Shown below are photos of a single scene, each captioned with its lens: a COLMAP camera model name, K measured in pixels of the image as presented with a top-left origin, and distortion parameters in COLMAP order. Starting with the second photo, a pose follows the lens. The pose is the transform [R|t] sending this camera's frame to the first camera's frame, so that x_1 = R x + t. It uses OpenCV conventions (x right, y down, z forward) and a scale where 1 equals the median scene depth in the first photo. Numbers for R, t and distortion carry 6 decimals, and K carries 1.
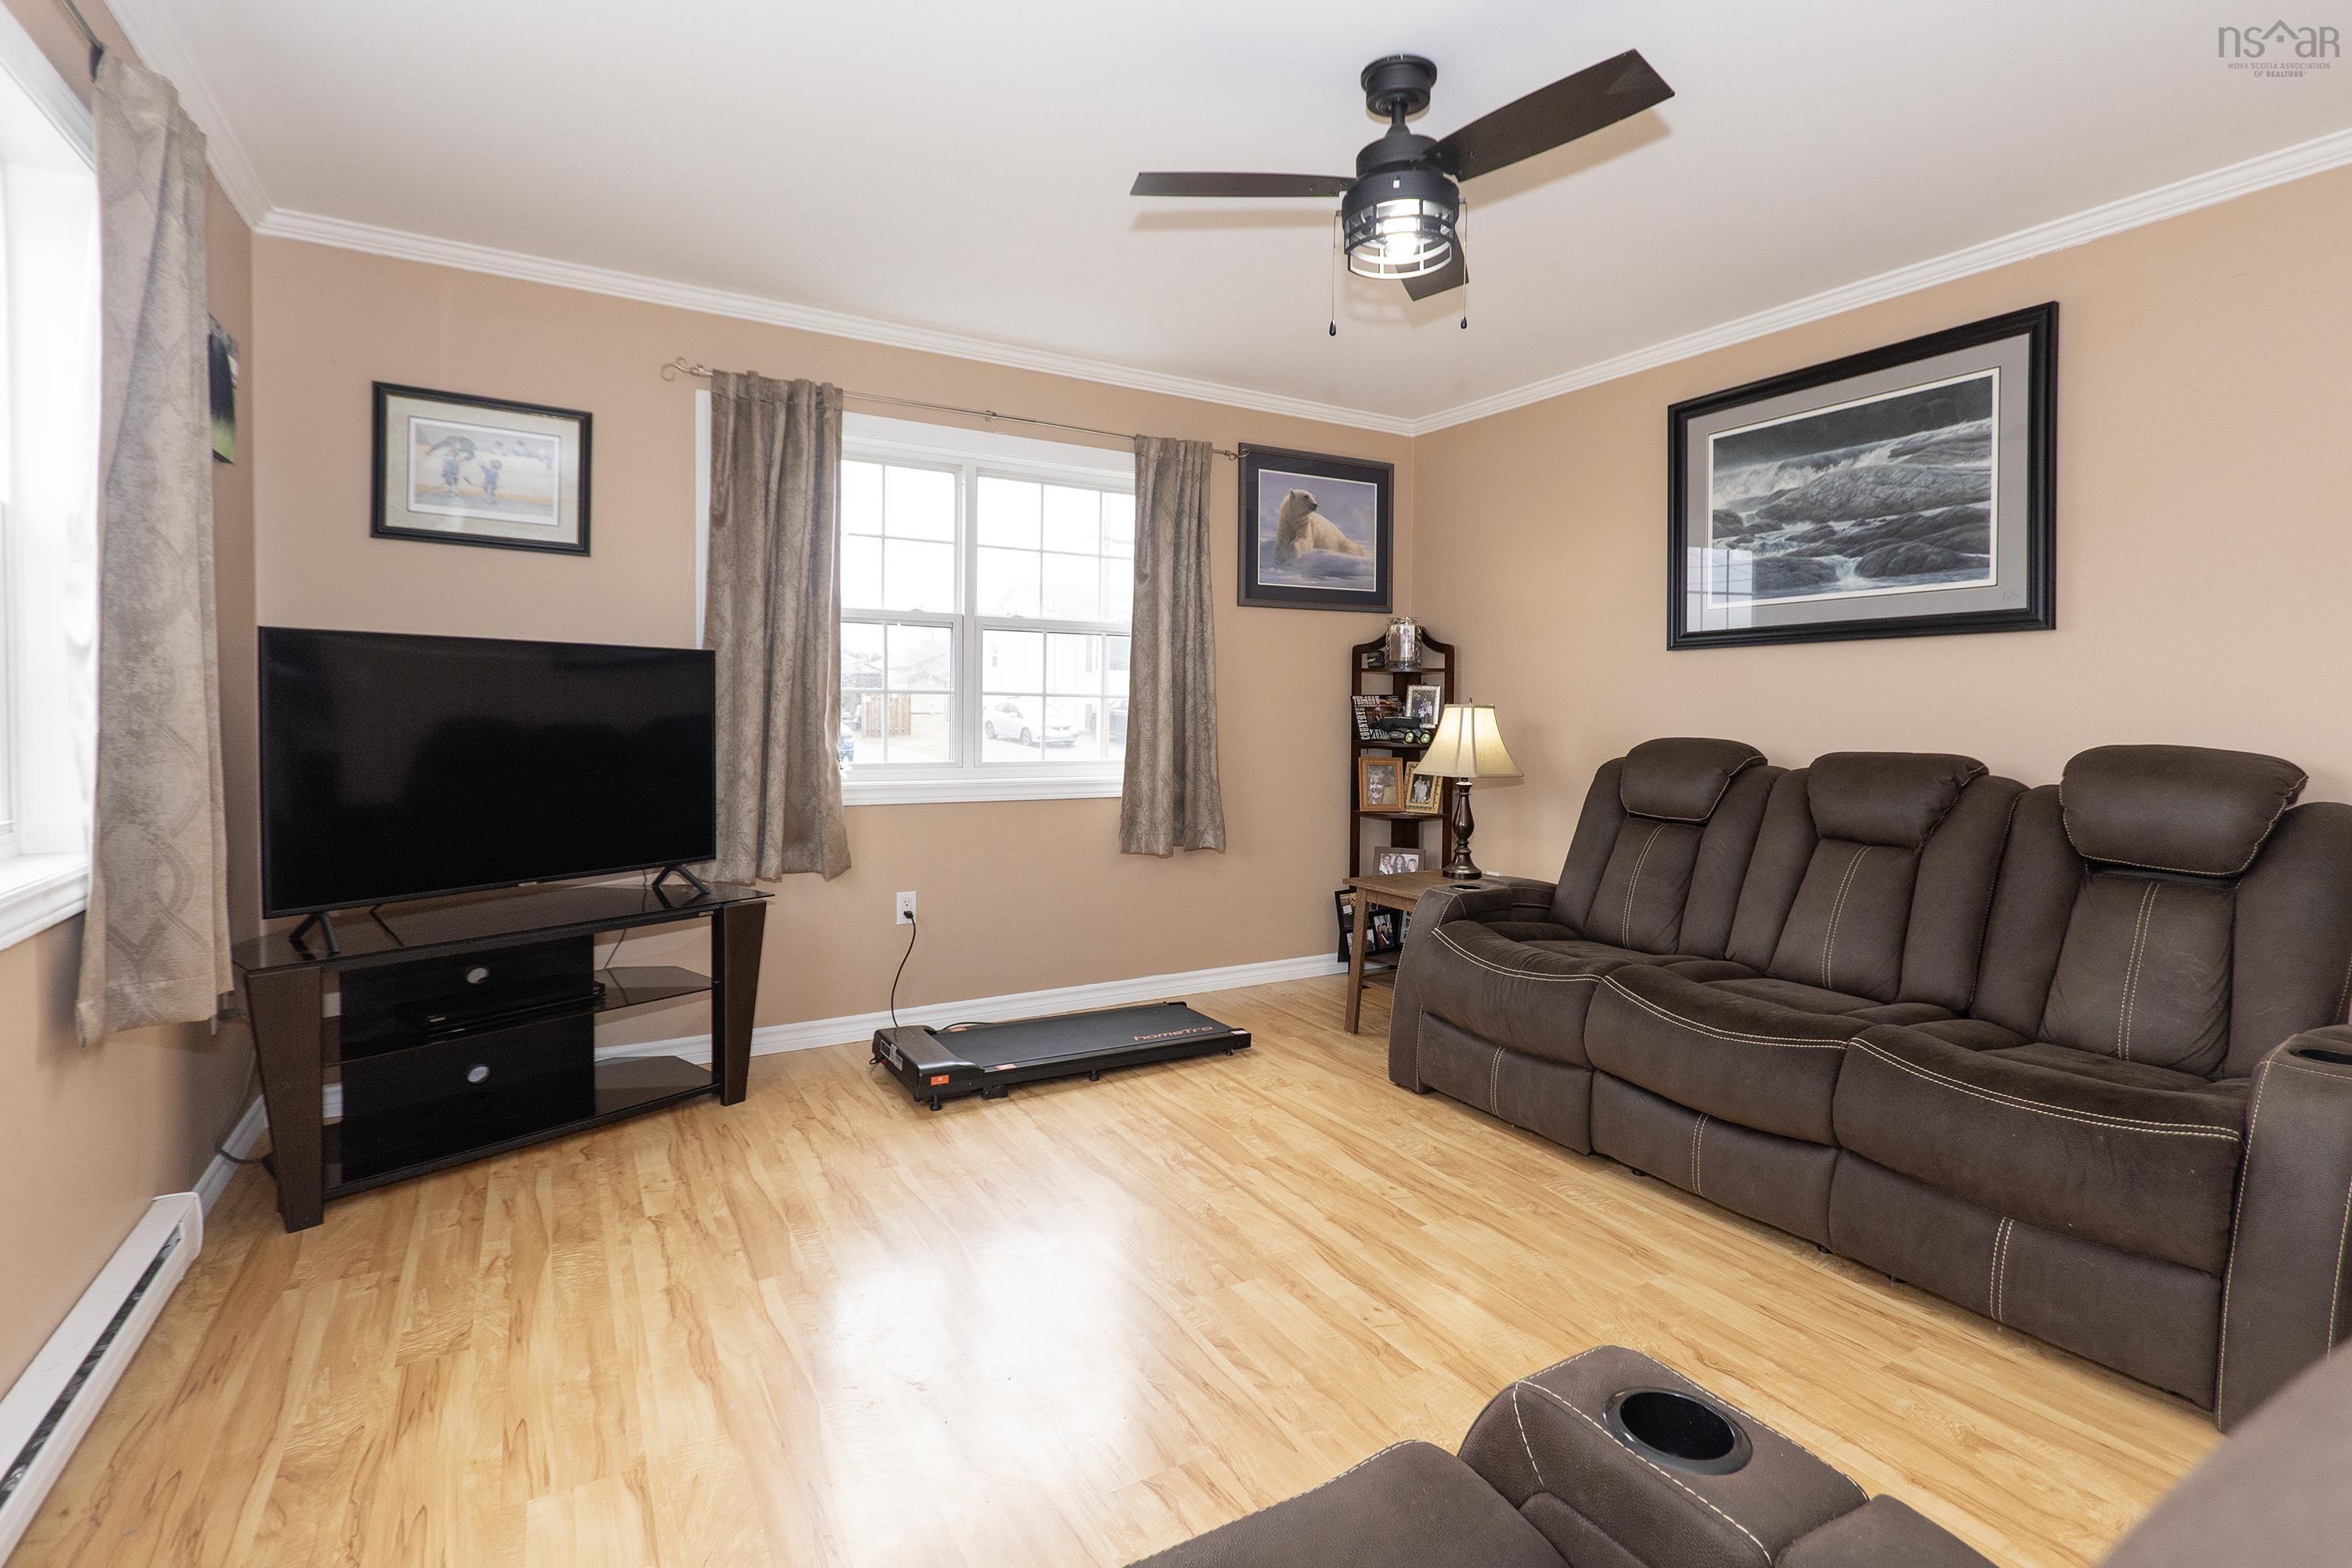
lens RADIAL K [[1076.4, 0, 1270.7], [0, 1076.4, 734.8], [0, 0, 1]] dist [-0.002307, -0.001530]
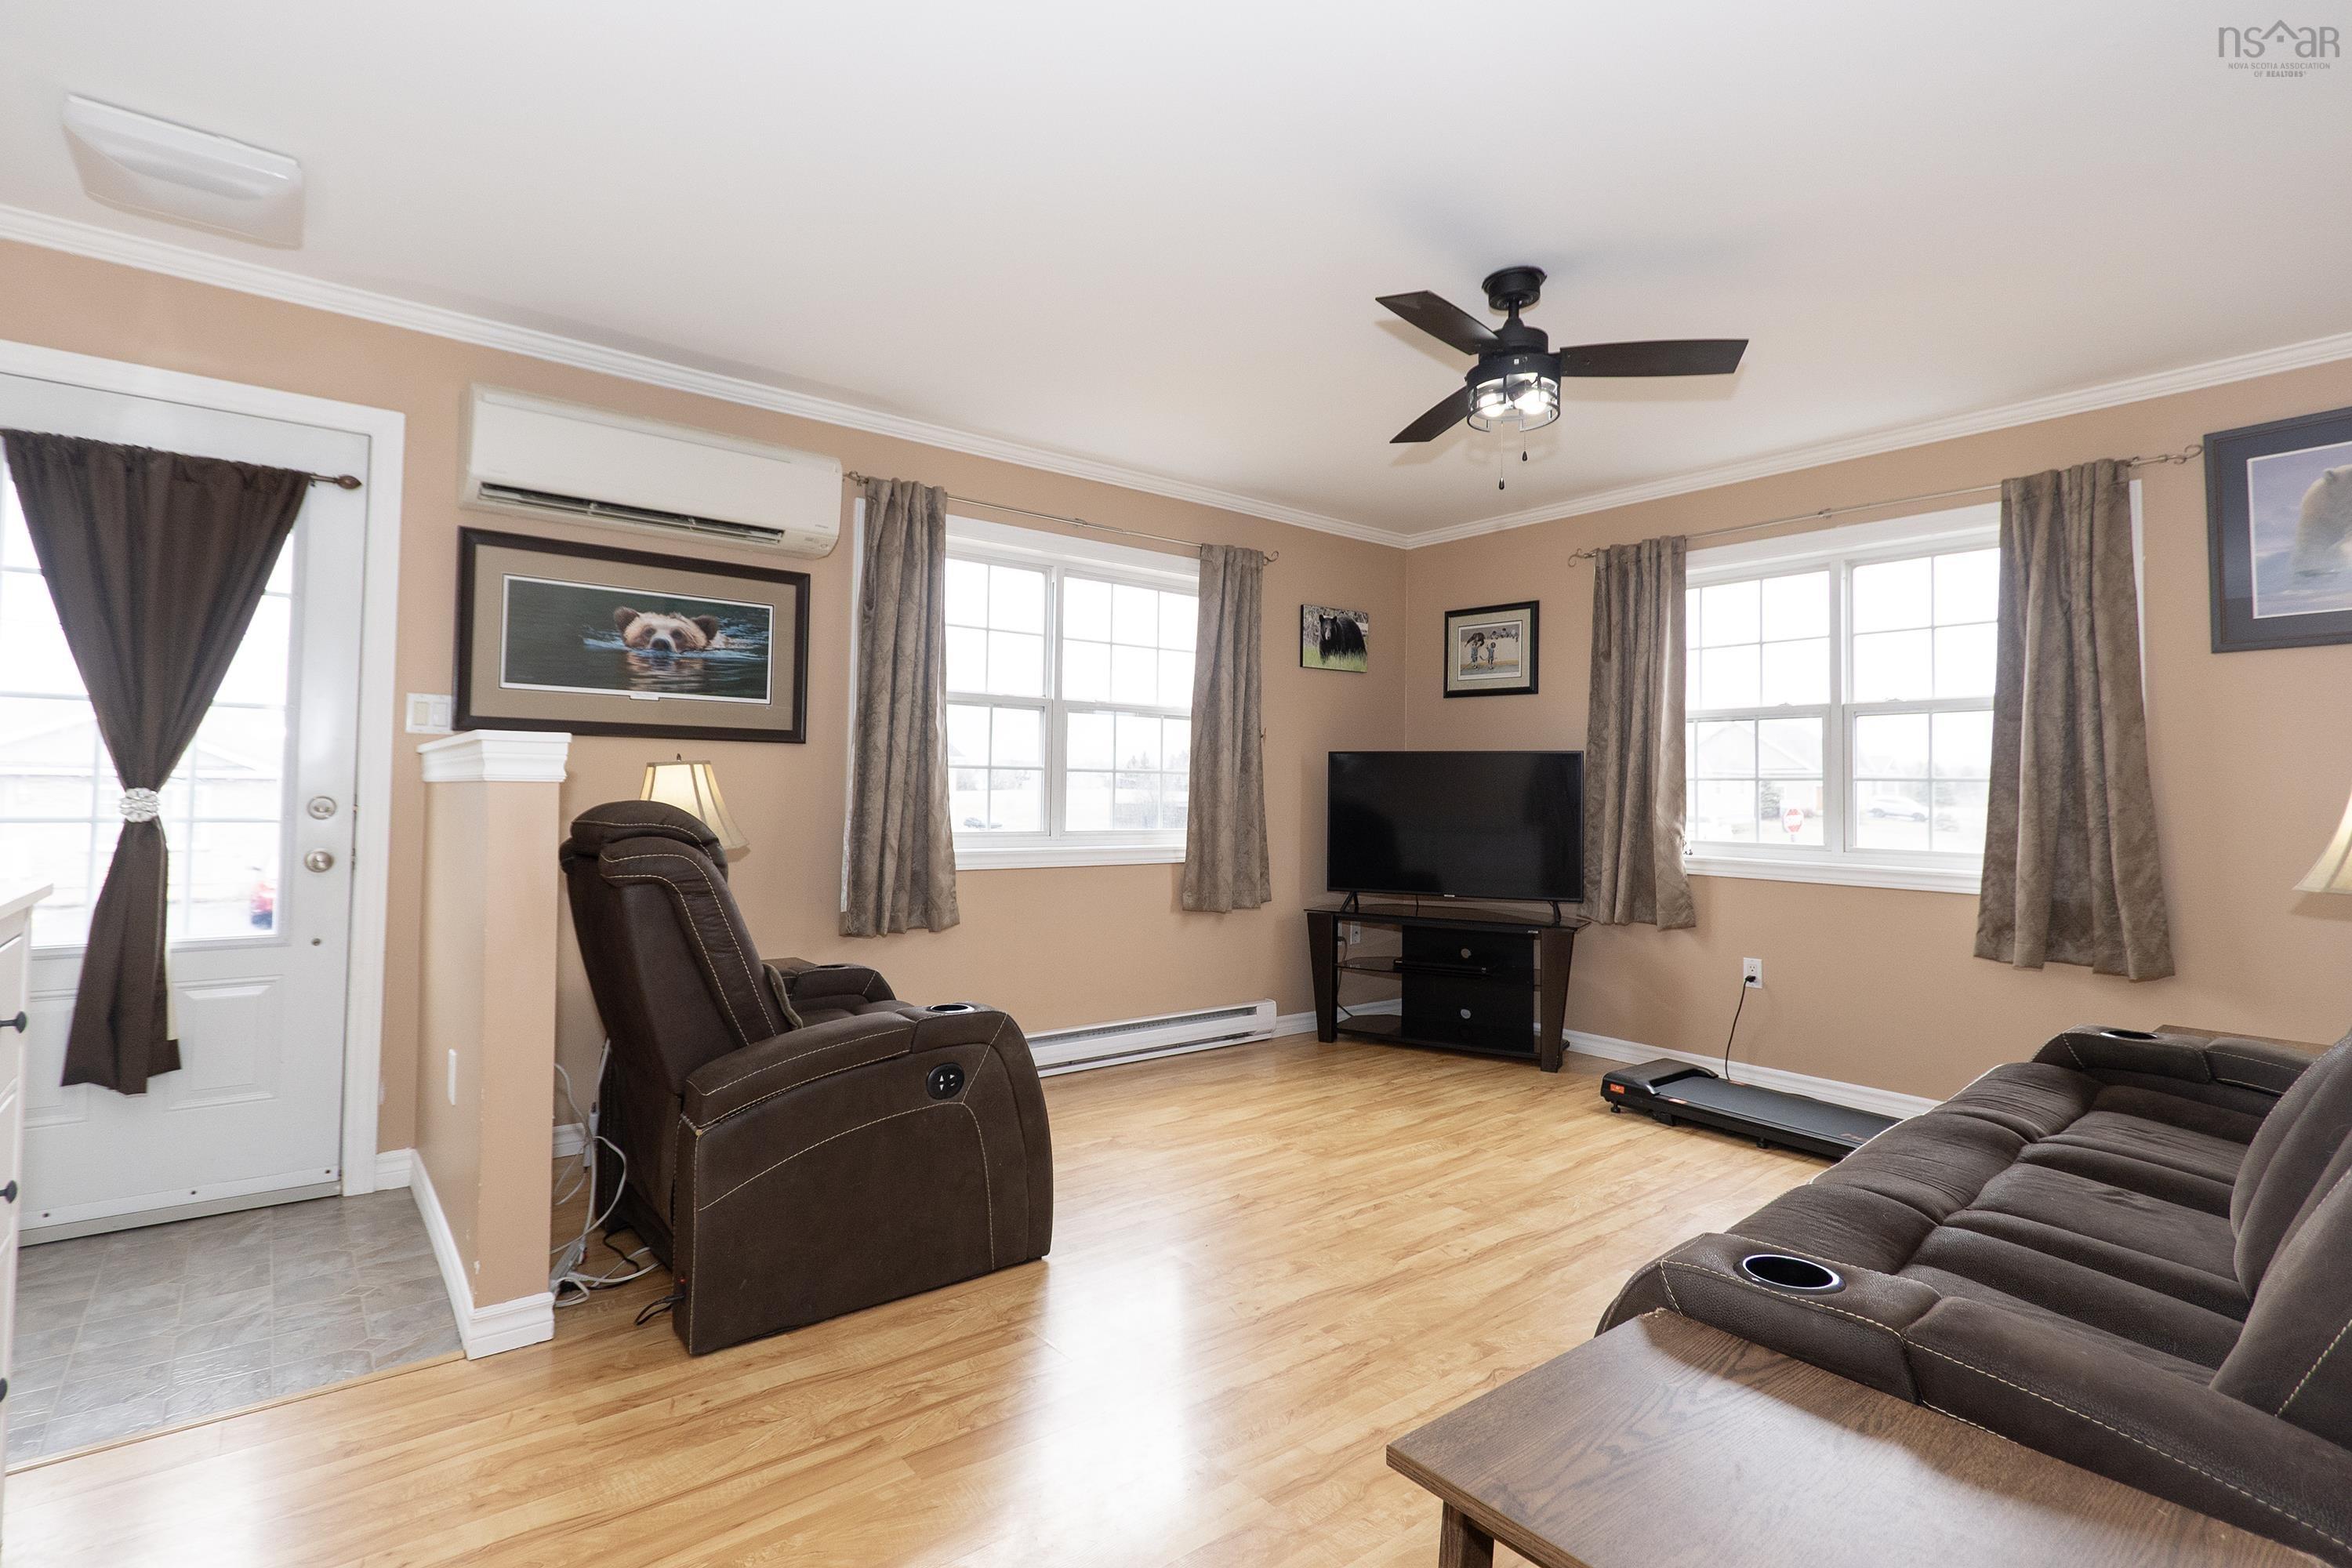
lens RADIAL K [[1076.4, 0, 1133.6], [0, 1076.4, 765.3], [0, 0, 1]] dist [-0.002307, -0.001530]
pose [[0.120400, -0.028342, -0.992321, 0.668416], [-0.030990, 0.998998, -0.032293, 0.001934], [0.992242, 0.034640, 0.119401, 0.210751]]
